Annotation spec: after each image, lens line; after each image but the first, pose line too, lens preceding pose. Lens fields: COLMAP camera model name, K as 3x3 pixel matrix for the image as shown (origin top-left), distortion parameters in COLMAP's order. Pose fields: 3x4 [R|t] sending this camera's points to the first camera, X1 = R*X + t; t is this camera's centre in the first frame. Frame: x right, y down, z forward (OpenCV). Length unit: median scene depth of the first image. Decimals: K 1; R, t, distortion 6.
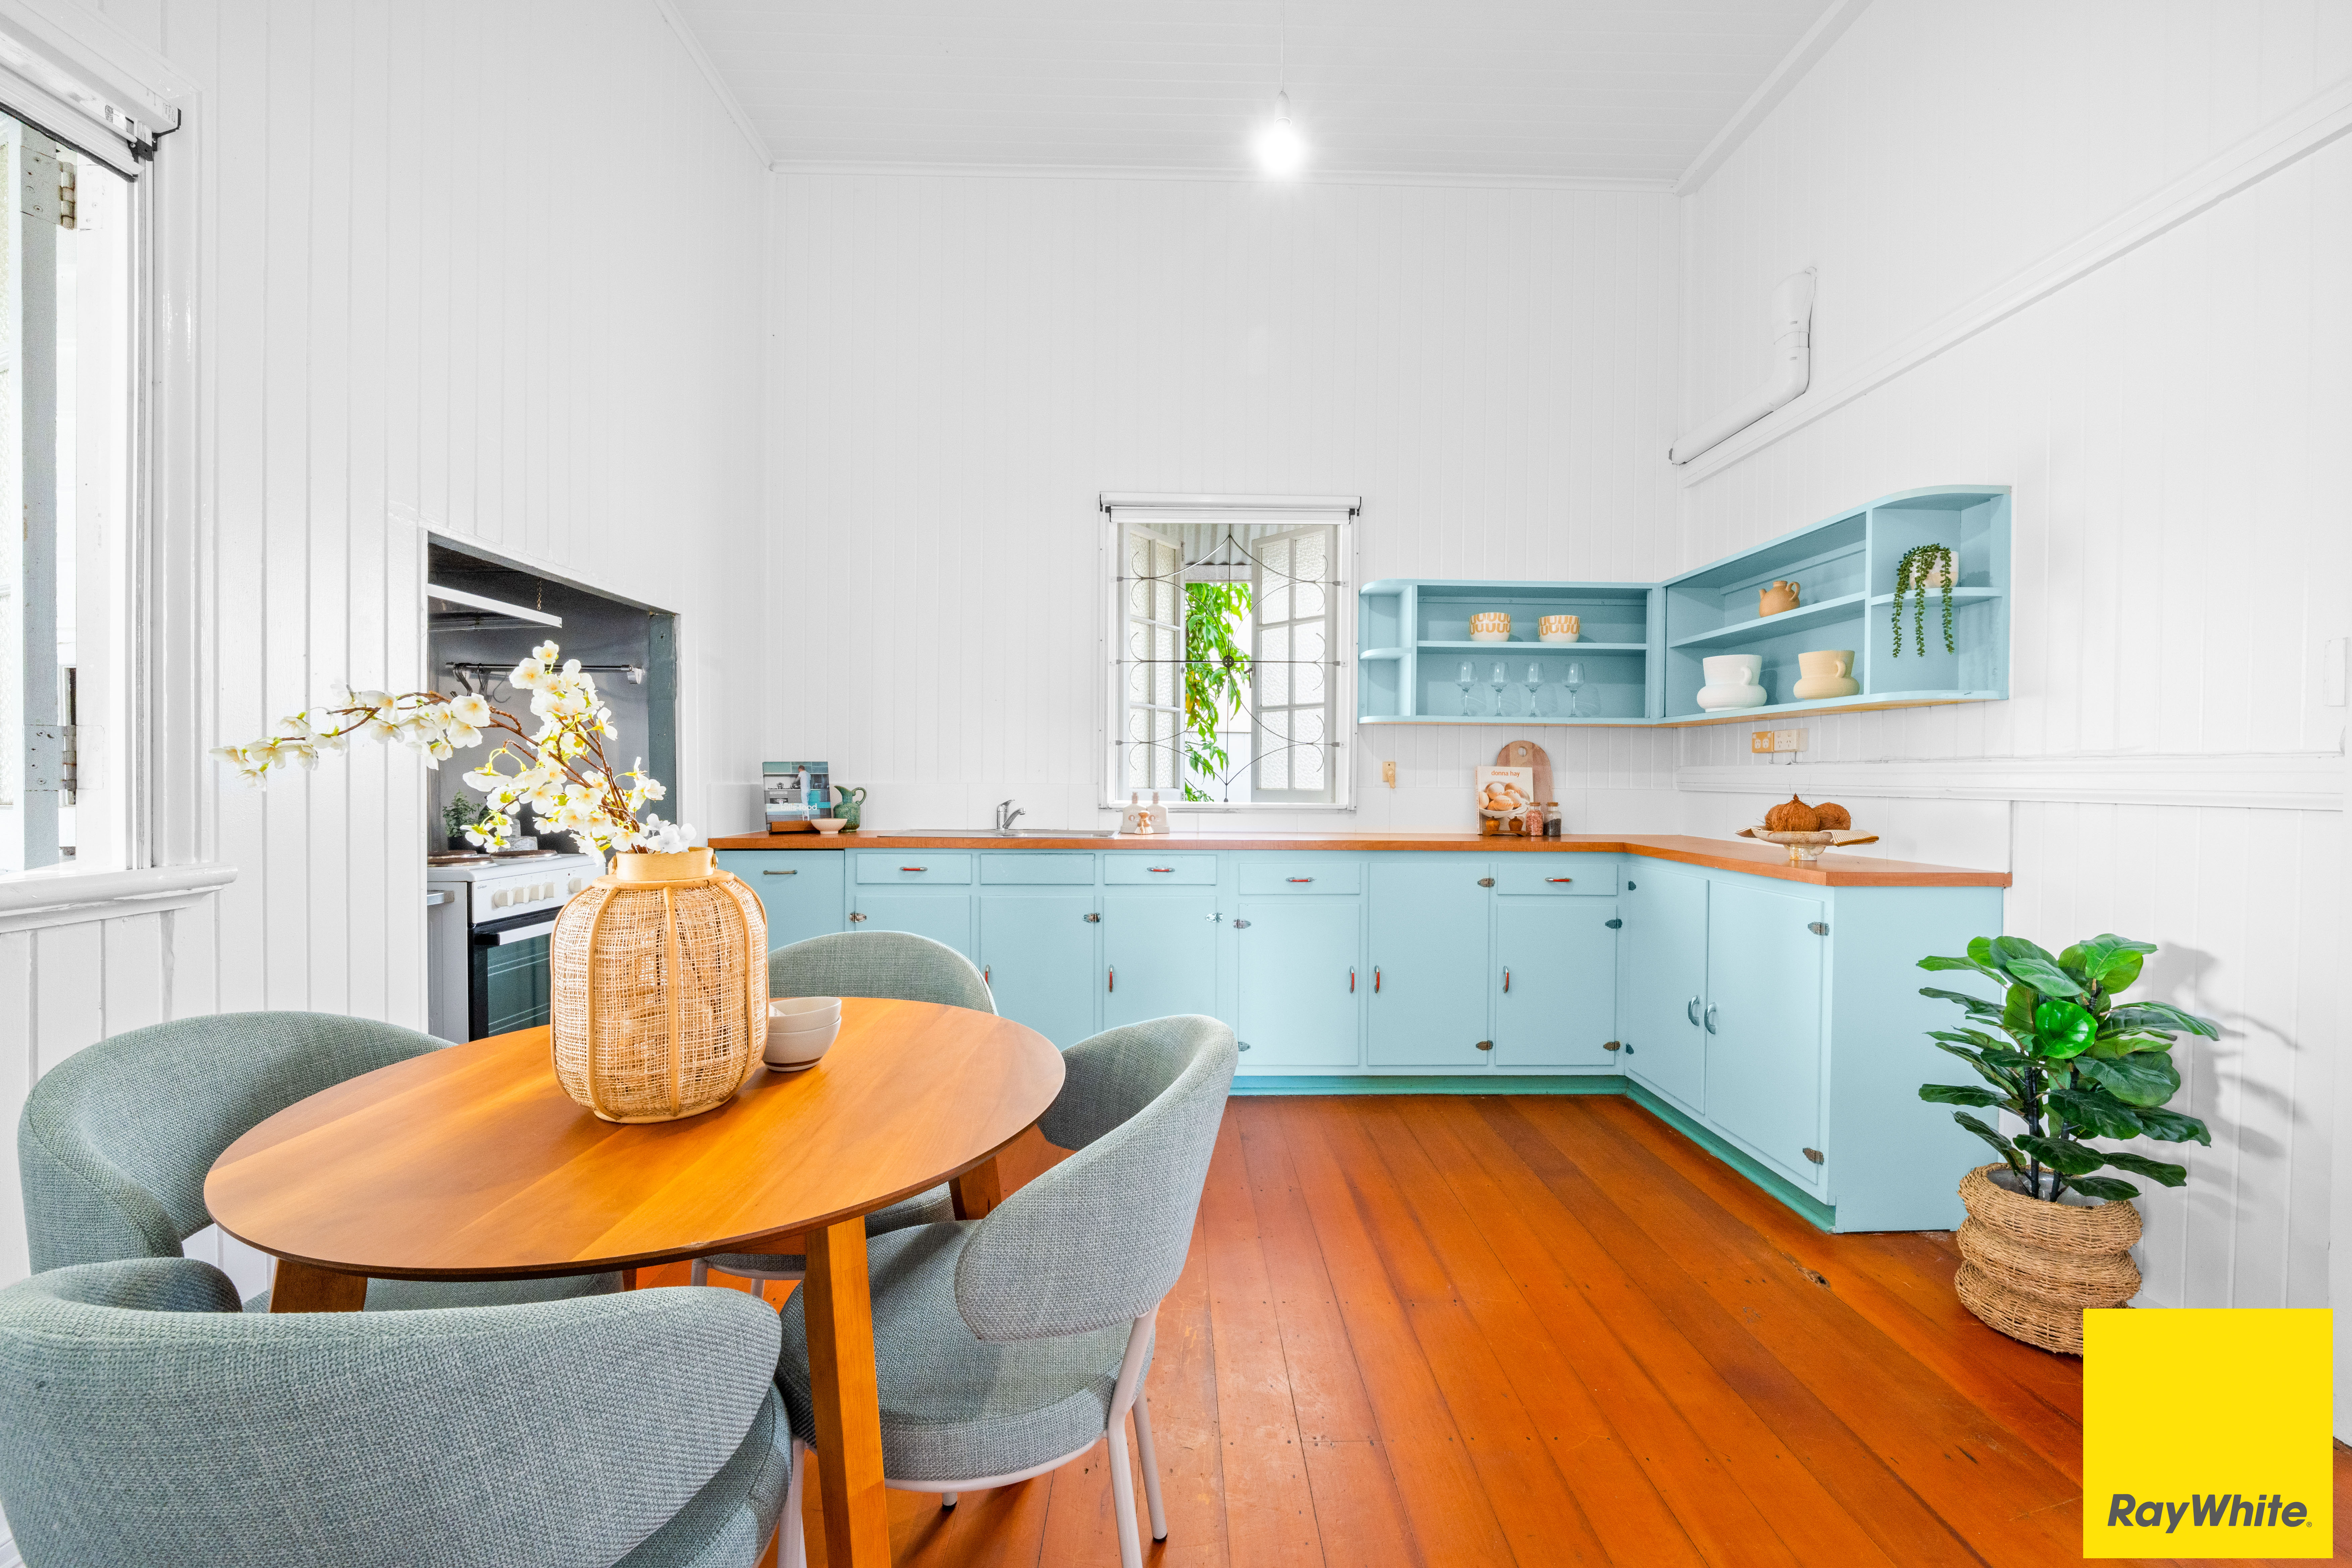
lens RADIAL K [[949.7, 0, 1176.9], [0, 949.7, 790.9], [0, 0, 1]] dist [-0.010279, -0.000166]
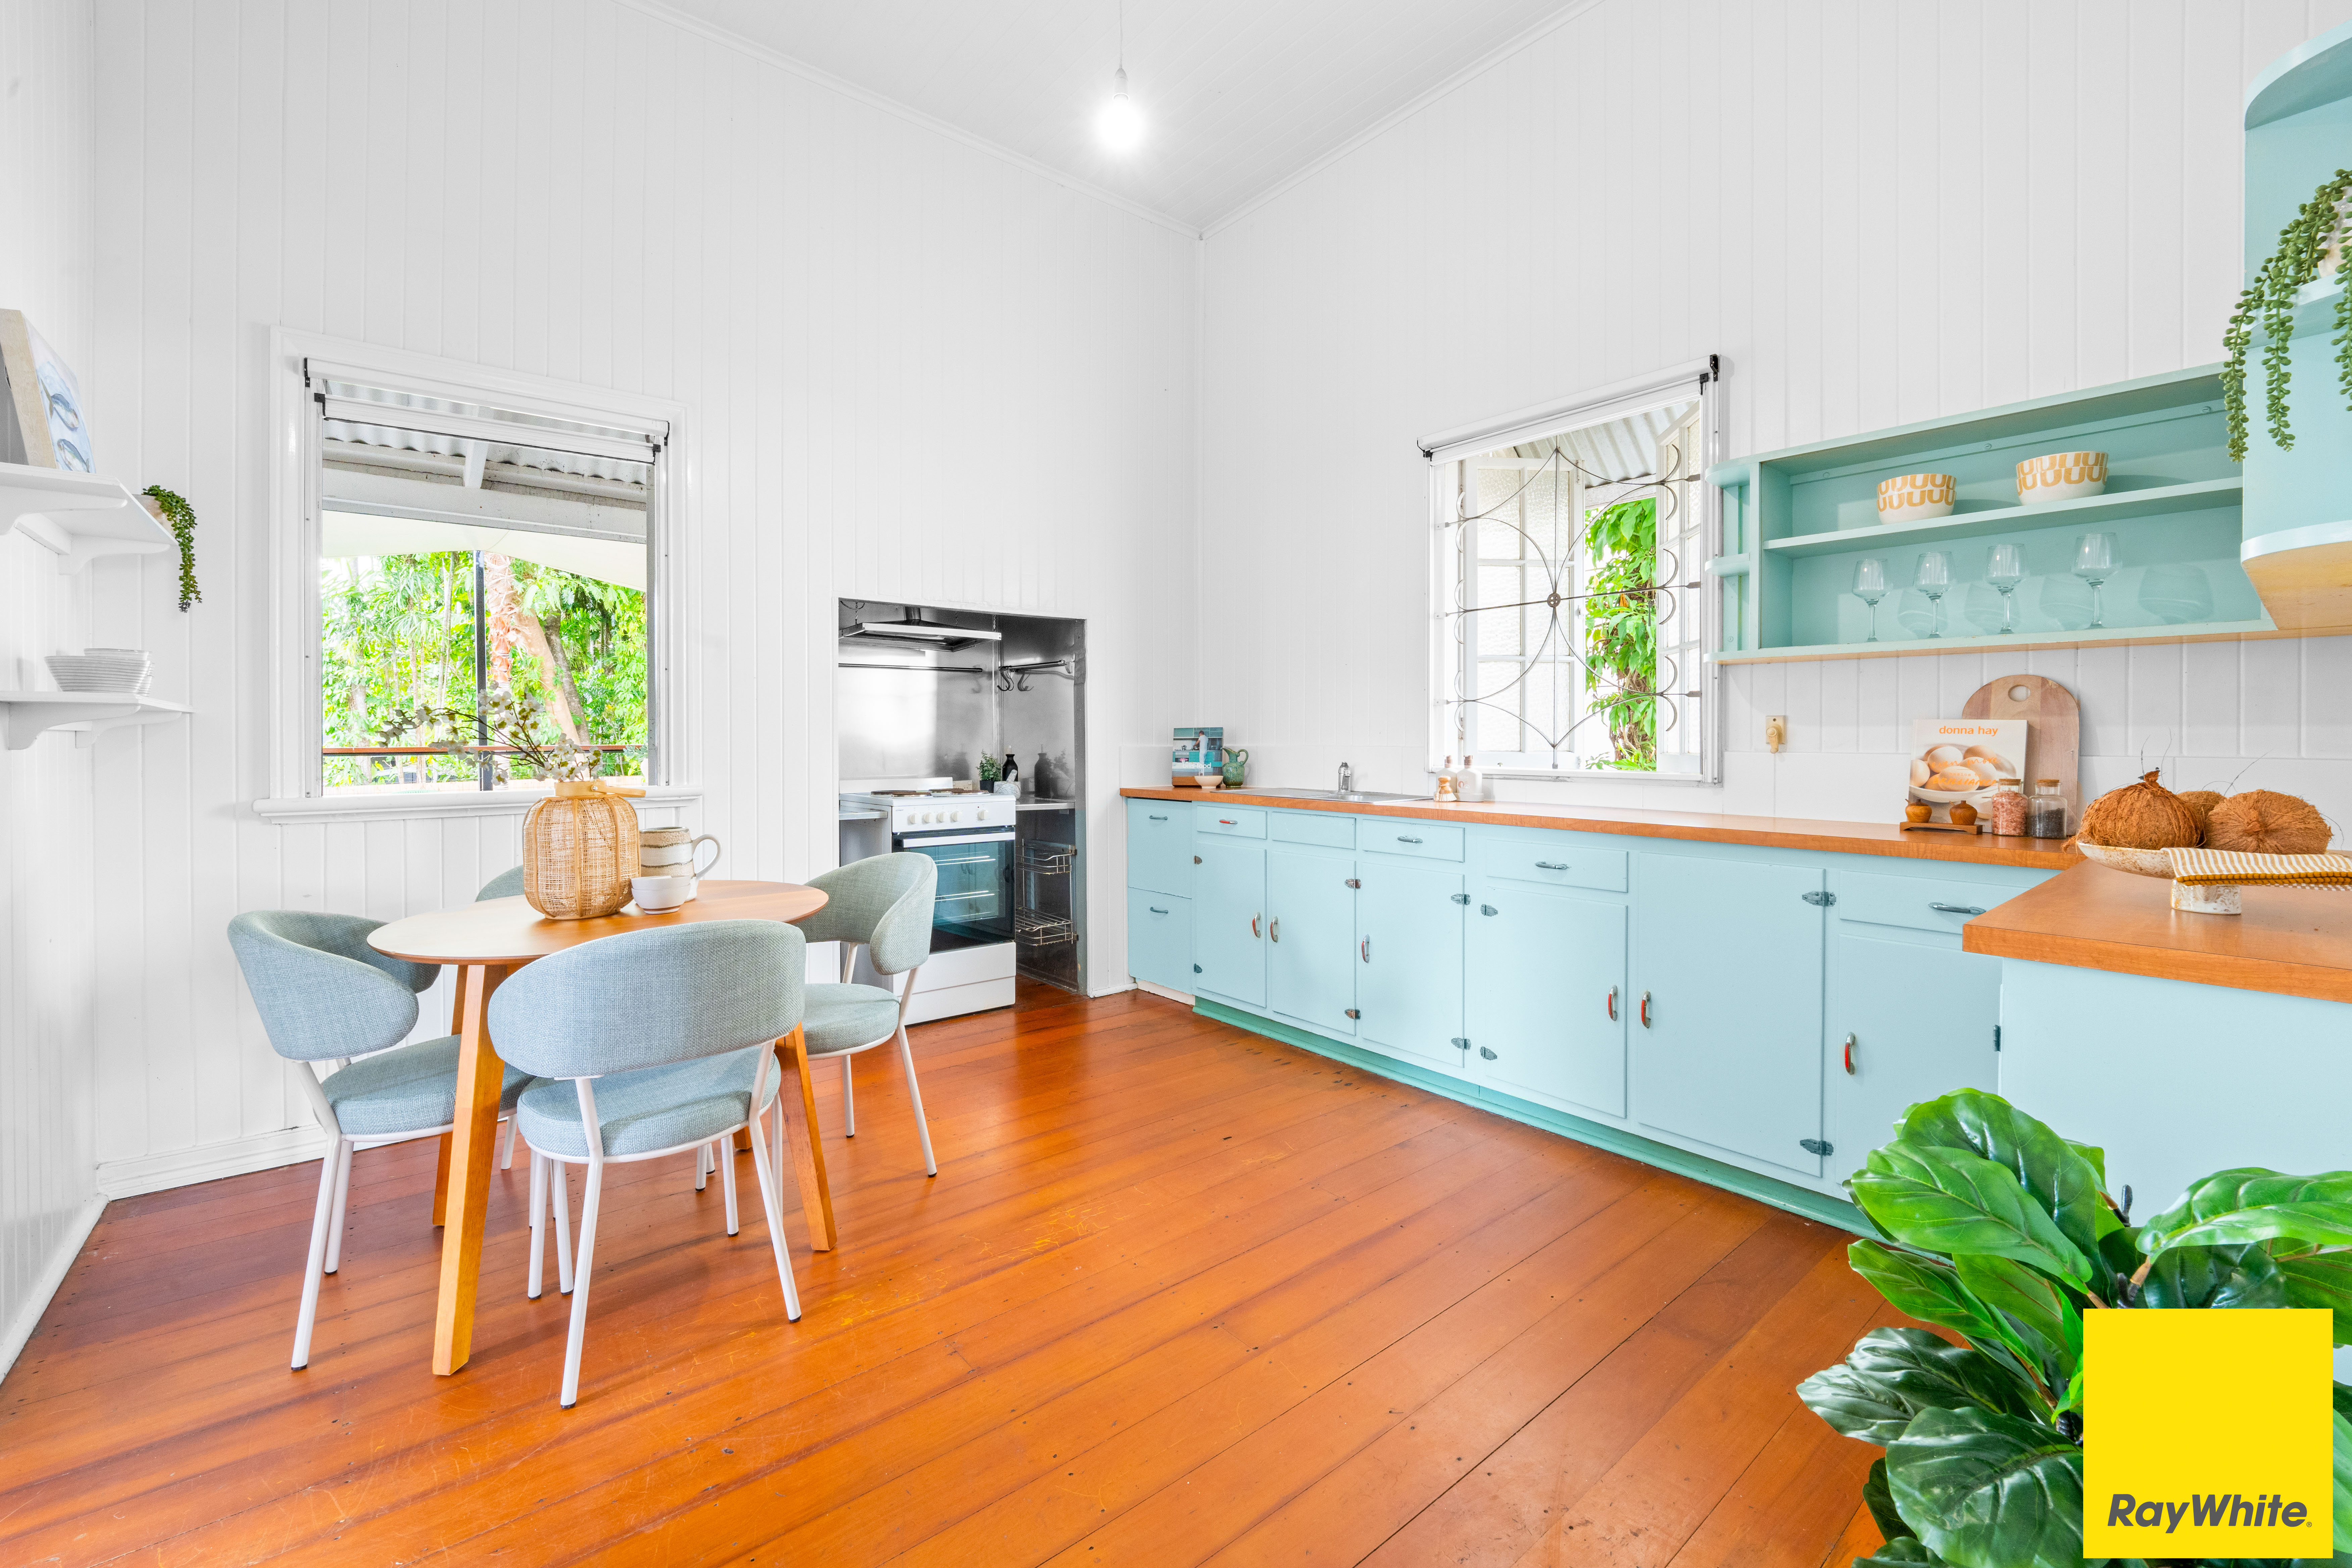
lens RADIAL K [[957.0, 0, 1177.9], [0, 957.0, 747.0], [0, 0, 1]] dist [-0.009777, -0.000081]
pose [[0.617645, 0.001734, -0.786455, 0.527242], [-0.007488, 0.999965, -0.003676, -0.001630], [0.786421, 0.008160, 0.617637, 0.227996]]
